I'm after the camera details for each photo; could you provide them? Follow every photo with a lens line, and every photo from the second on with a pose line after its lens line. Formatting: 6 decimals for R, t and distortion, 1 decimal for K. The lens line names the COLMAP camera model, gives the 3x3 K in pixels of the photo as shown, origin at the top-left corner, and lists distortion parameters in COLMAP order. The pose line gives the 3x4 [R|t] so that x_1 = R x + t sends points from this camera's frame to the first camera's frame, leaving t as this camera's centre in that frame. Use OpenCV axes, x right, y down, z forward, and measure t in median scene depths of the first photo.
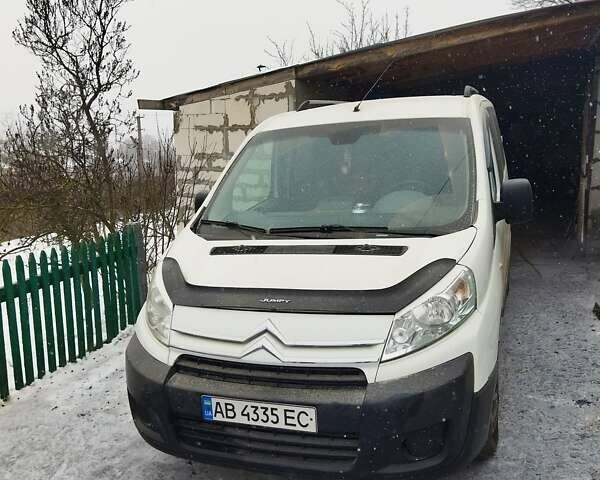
lens RADIAL K [[608.2, 0, 300.0], [0, 608.2, 240.0], [0, 0, 1]] dist [0.109877, -0.118824]
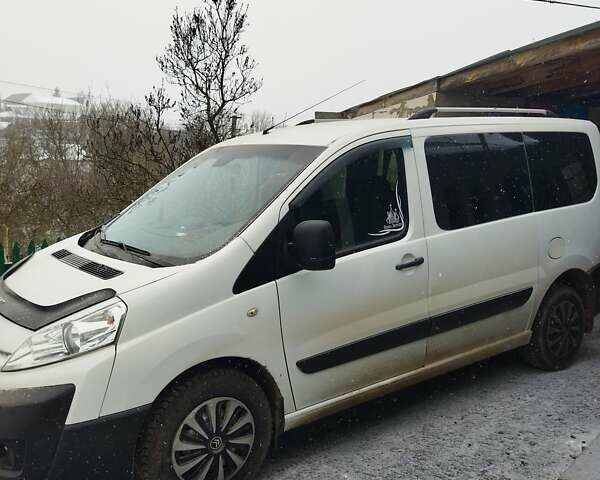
lens RADIAL K [[608.2, 0, 300.0], [0, 608.2, 240.0], [0, 0, 1]] dist [0.109877, -0.118824]
pose [[0.818226, 0.134114, -0.559035, 0.373277], [-0.137880, 0.989807, 0.035651, -0.045322], [0.558118, 0.047909, 0.828377, 0.124763]]
